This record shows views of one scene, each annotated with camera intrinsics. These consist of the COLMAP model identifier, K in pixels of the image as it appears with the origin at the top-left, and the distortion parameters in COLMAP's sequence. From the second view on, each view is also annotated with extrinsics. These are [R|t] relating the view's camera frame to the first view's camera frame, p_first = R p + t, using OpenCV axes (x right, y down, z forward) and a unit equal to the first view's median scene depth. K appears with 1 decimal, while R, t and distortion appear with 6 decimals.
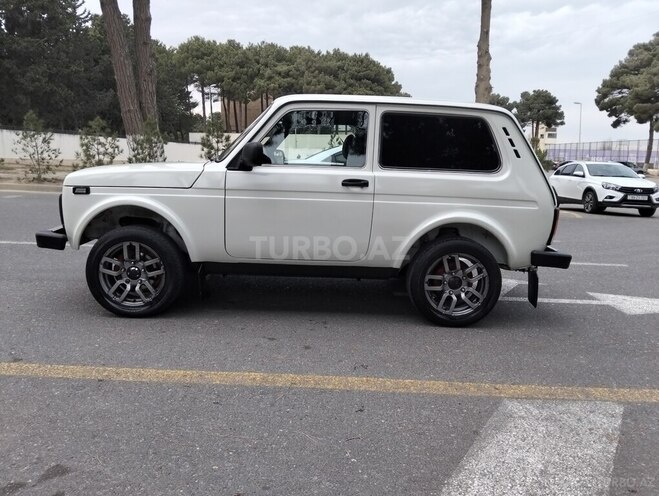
lens RADIAL K [[519.5, 0, 330.4], [0, 519.5, 245.2], [0, 0, 1]] dist [0.038043, -0.089514]
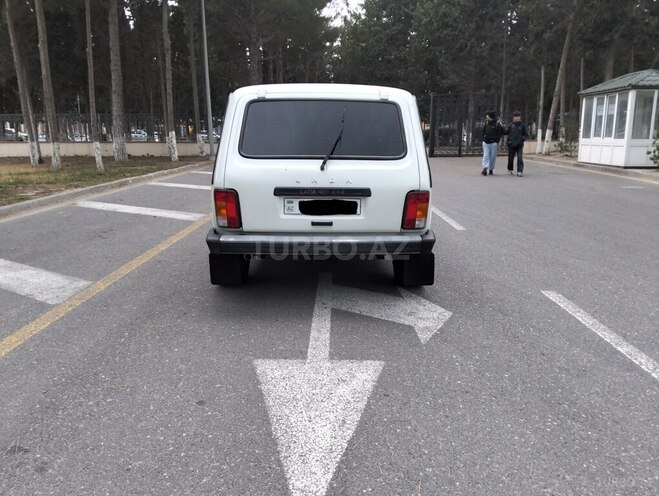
lens RADIAL K [[519.5, 0, 332.0], [0, 519.5, 244.8], [0, 0, 1]] dist [0.038043, -0.089514]
pose [[-0.006420, 0.172666, -0.984960, 1.326573], [-0.172820, 0.969967, 0.171164, -0.163301], [0.984932, 0.171320, 0.023613, 1.145663]]
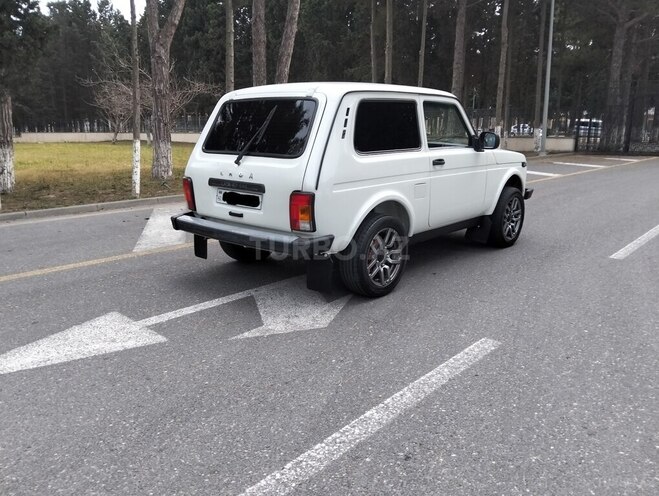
lens RADIAL K [[519.5, 0, 327.3], [0, 519.5, 243.6], [0, 0, 1]] dist [0.038043, -0.089514]
pose [[-0.684235, 0.123269, -0.718768, 1.020032], [-0.147802, 0.941715, 0.302205, -0.314258], [0.714126, 0.313015, -0.626135, 1.910906]]
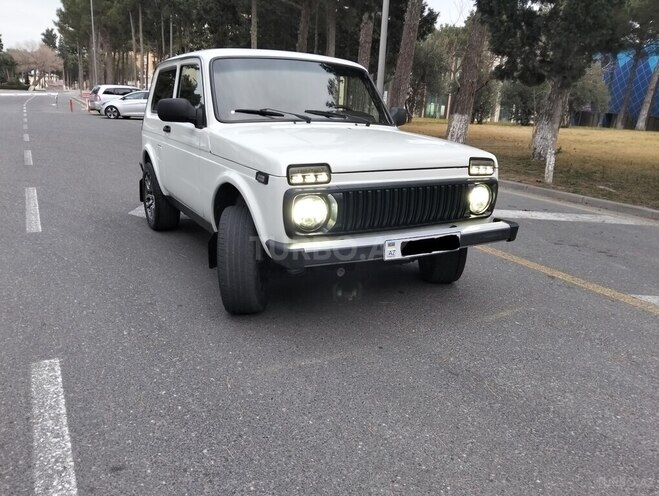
lens RADIAL K [[519.5, 0, 331.1], [0, 519.5, 243.1], [0, 0, 1]] dist [0.038043, -0.089514]
pose [[-0.480282, -0.286322, 0.829065, -1.078242], [0.088019, 0.924715, 0.370345, -0.326766], [-0.872686, 0.250844, -0.418922, 1.541584]]
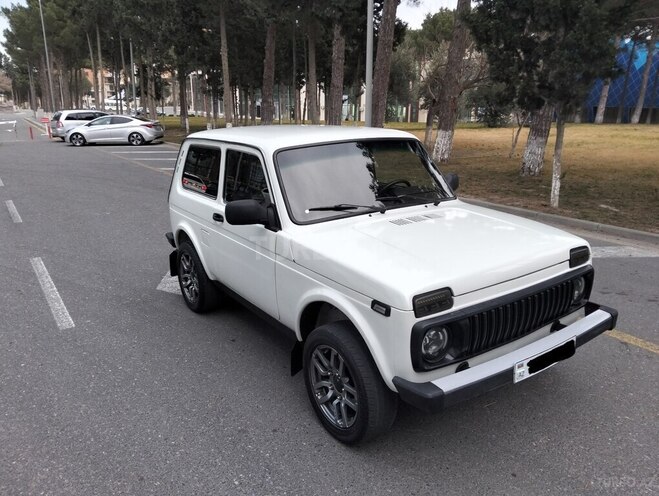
lens RADIAL K [[519.5, 0, 330.6], [0, 519.5, 243.2], [0, 0, 1]] dist [0.038043, -0.089514]
pose [[-0.550578, -0.247538, 0.797239, -0.893524], [0.127547, 0.918865, 0.373387, -0.477247], [-0.824982, 0.307264, -0.474334, 1.639901]]
